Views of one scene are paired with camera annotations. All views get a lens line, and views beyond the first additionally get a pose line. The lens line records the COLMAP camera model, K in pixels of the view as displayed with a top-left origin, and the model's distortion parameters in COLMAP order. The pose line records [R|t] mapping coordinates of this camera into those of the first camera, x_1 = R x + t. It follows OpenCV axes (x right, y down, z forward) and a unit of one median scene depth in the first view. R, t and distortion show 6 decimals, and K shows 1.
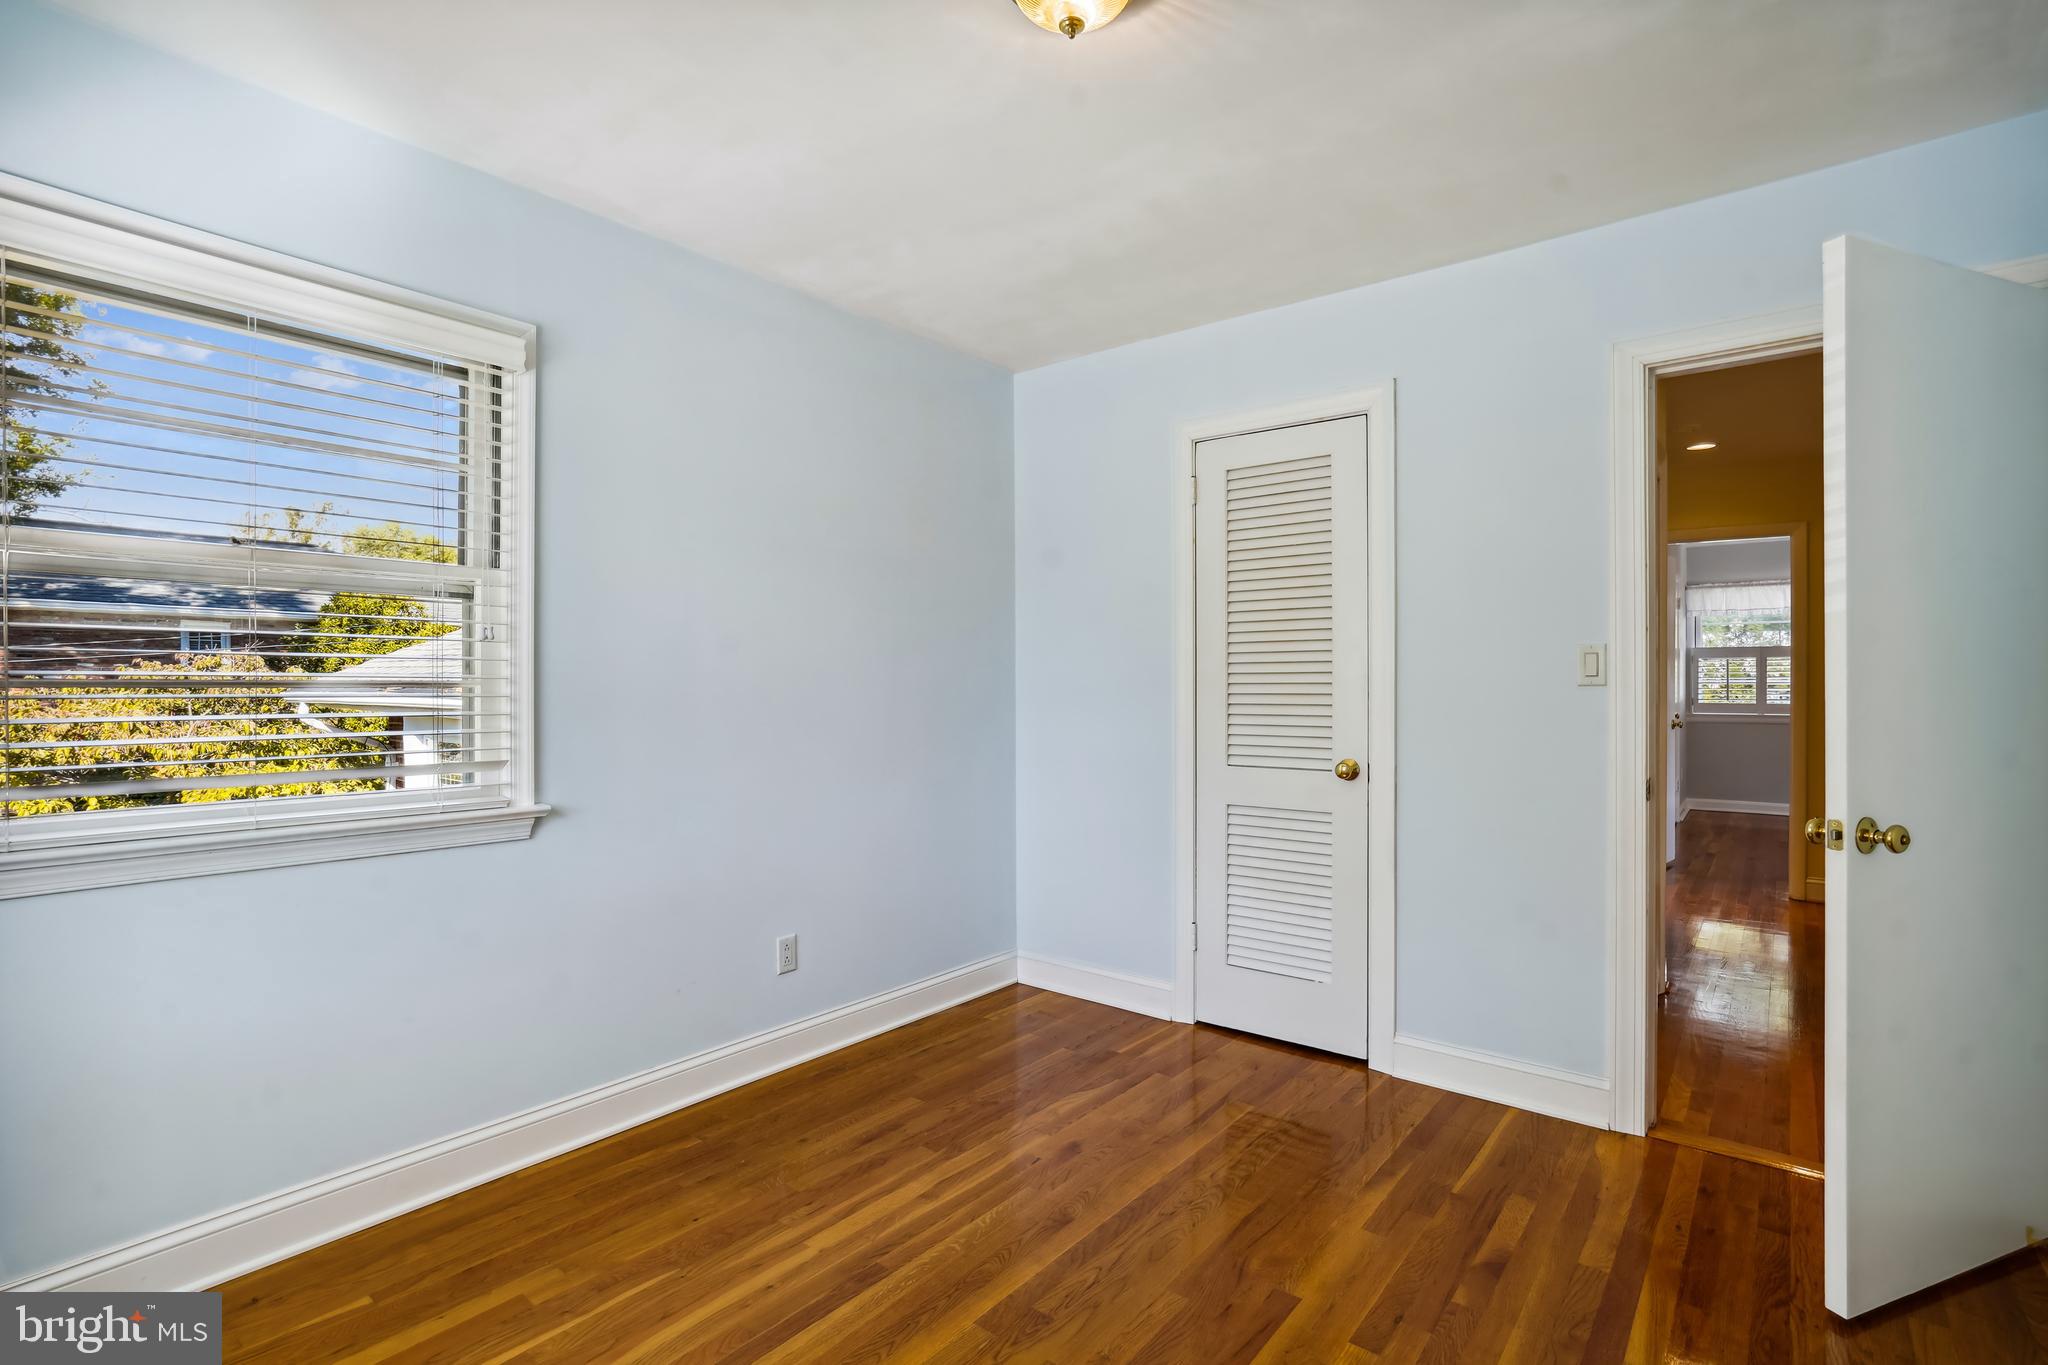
lens RADIAL K [[961.6, 0, 1029.2], [0, 961.6, 692.6], [0, 0, 1]] dist [-0.062393, 0.030054]
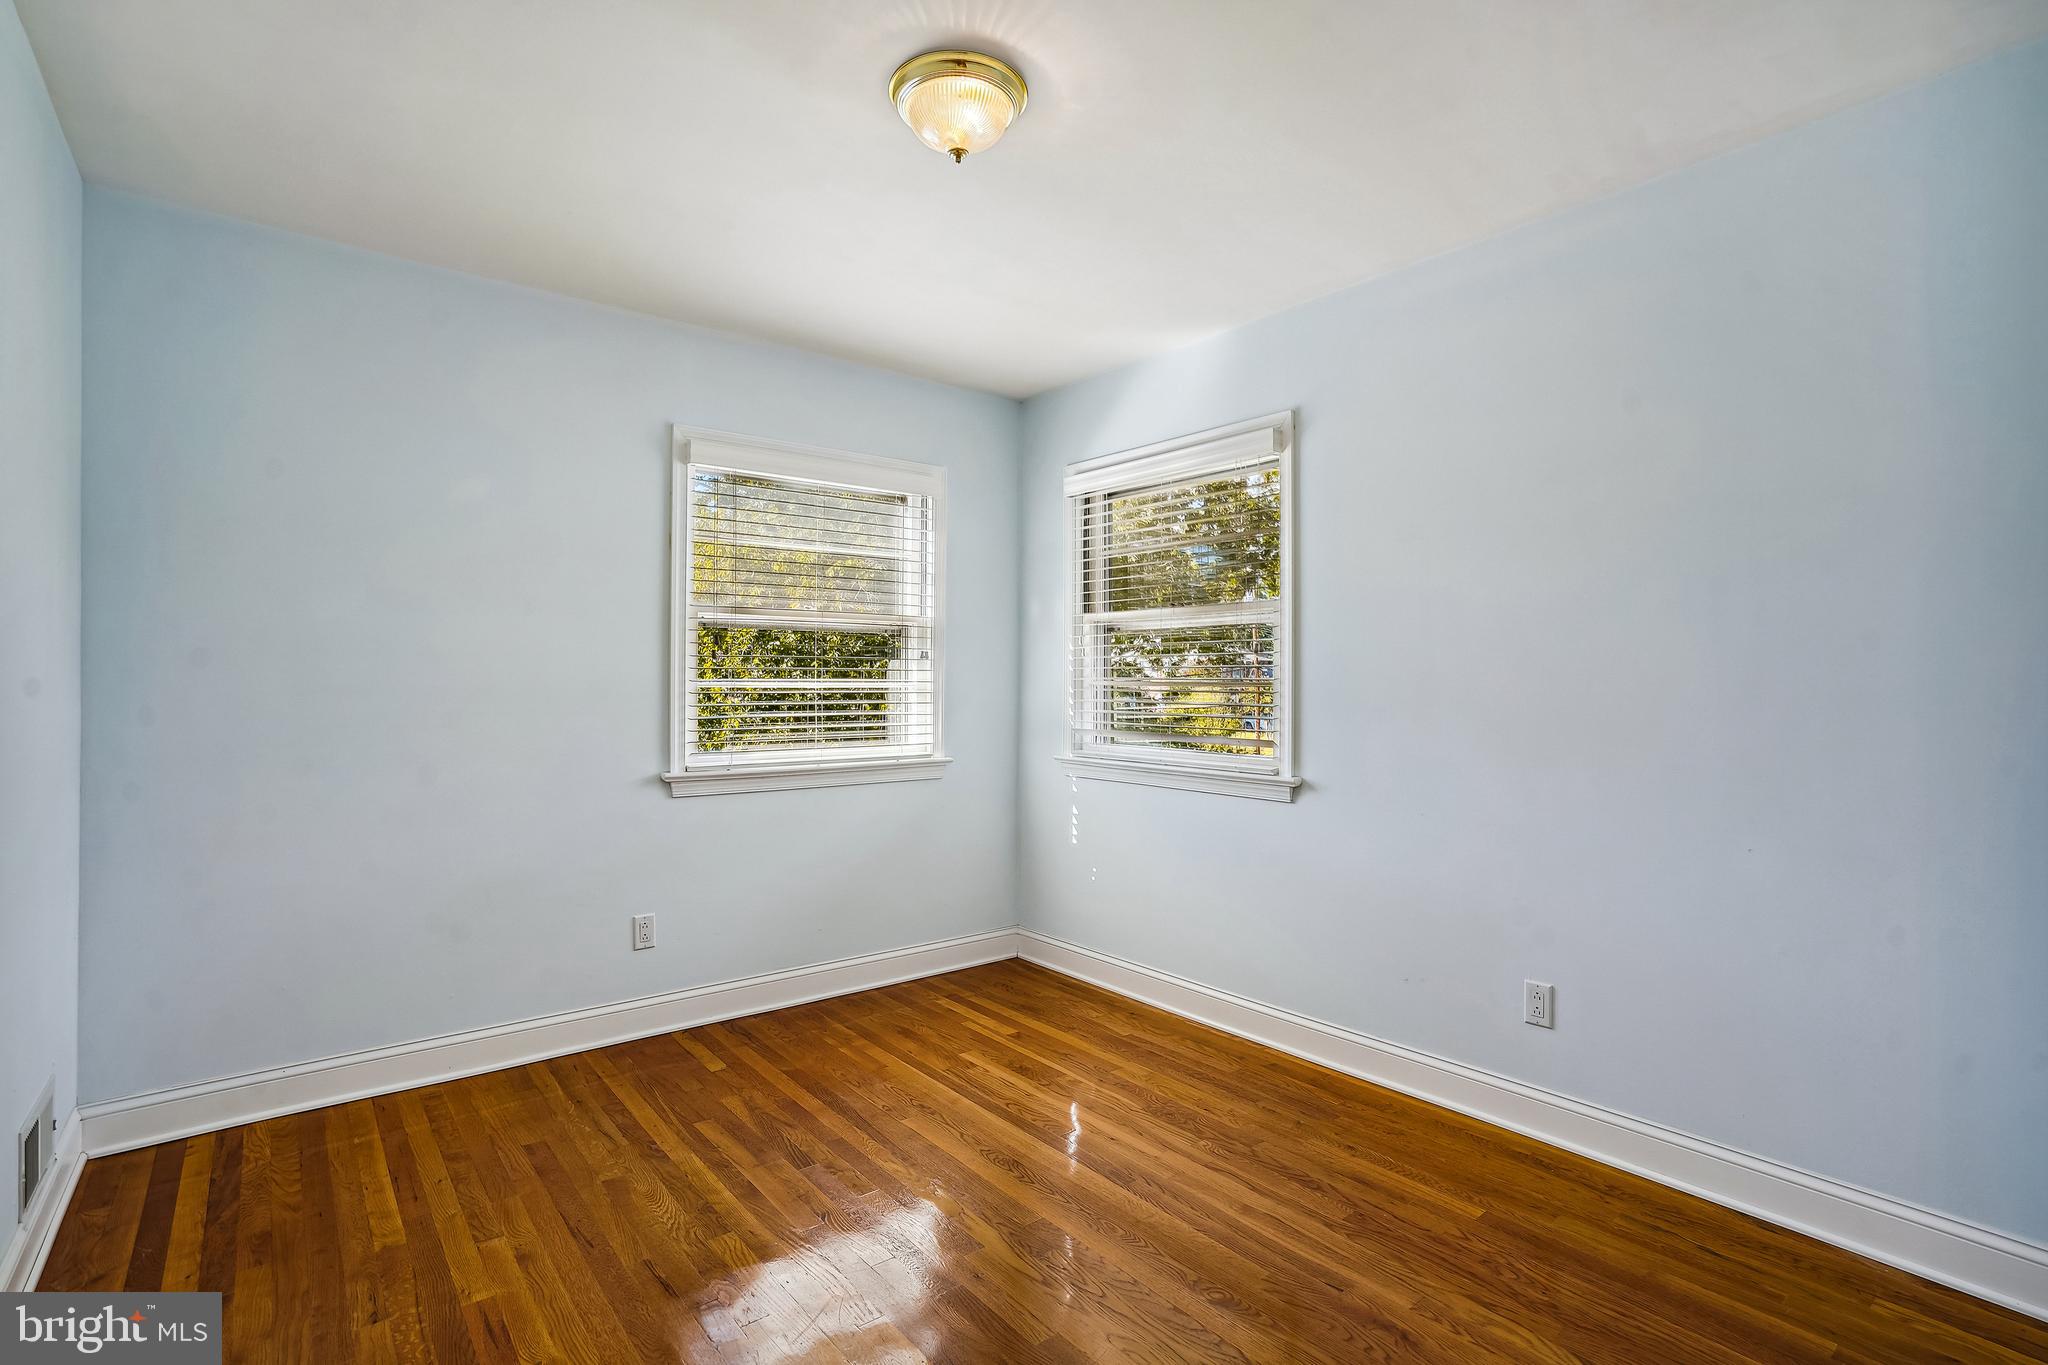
lens RADIAL K [[961.6, 0, 1029.2], [0, 961.6, 692.6], [0, 0, 1]] dist [-0.062393, 0.030054]
pose [[-0.221968, 0.004278, -0.975045, 0.827206], [-0.016560, 0.999830, 0.008157, -0.002685], [0.974913, 0.017957, -0.221859, 0.922730]]
